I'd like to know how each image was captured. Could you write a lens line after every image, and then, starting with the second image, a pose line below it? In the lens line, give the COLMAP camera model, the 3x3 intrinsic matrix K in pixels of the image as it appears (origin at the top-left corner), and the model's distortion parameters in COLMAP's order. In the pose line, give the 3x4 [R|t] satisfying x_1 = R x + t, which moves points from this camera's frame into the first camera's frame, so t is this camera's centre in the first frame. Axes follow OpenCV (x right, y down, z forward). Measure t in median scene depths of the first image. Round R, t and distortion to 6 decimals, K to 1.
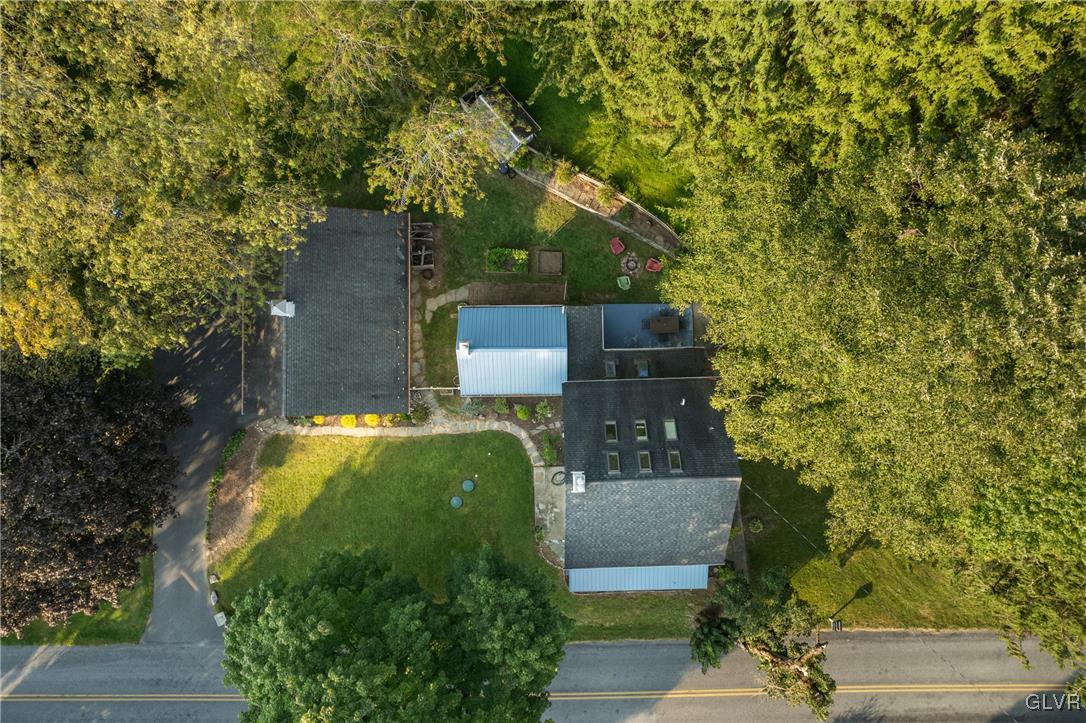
lens RADIAL K [[745.4, 0, 543.0], [0, 745.4, 361.5], [0, 0, 1]] dist [0.052551, -0.000825]
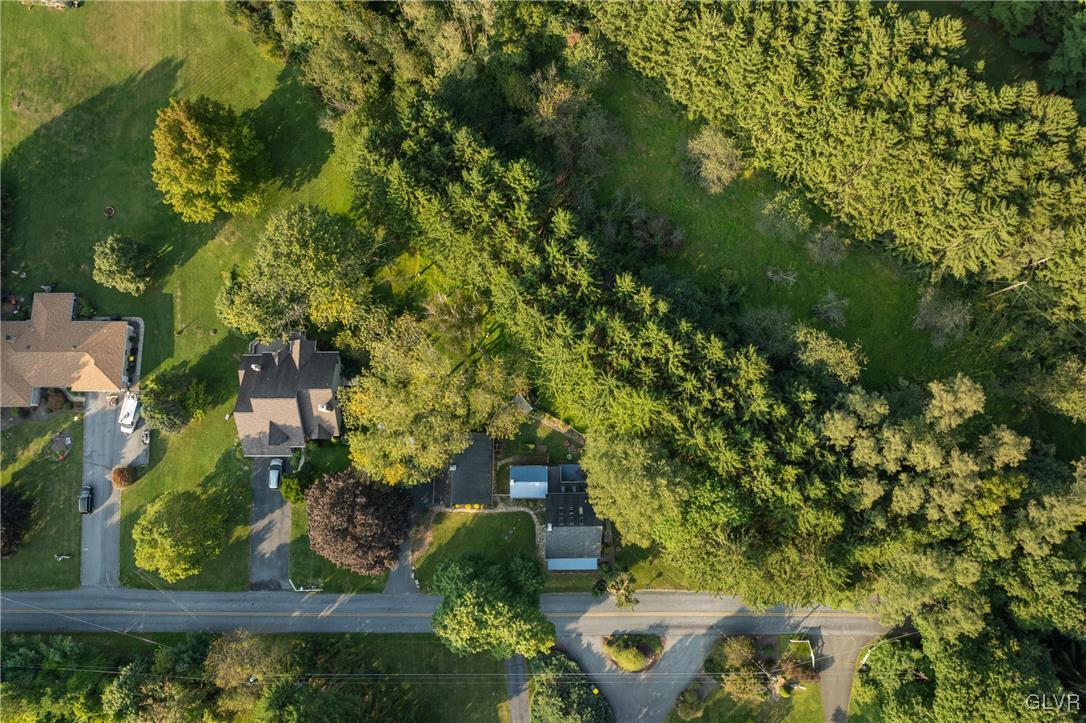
lens RADIAL K [[745.4, 0, 543.0], [0, 745.4, 361.5], [0, 0, 1]] dist [0.052551, -0.000825]
pose [[0.999883, 0.011662, -0.009864, 0.034500], [-0.012822, 0.991790, -0.127234, -0.103357], [0.008300, 0.127346, 0.991824, -1.785702]]
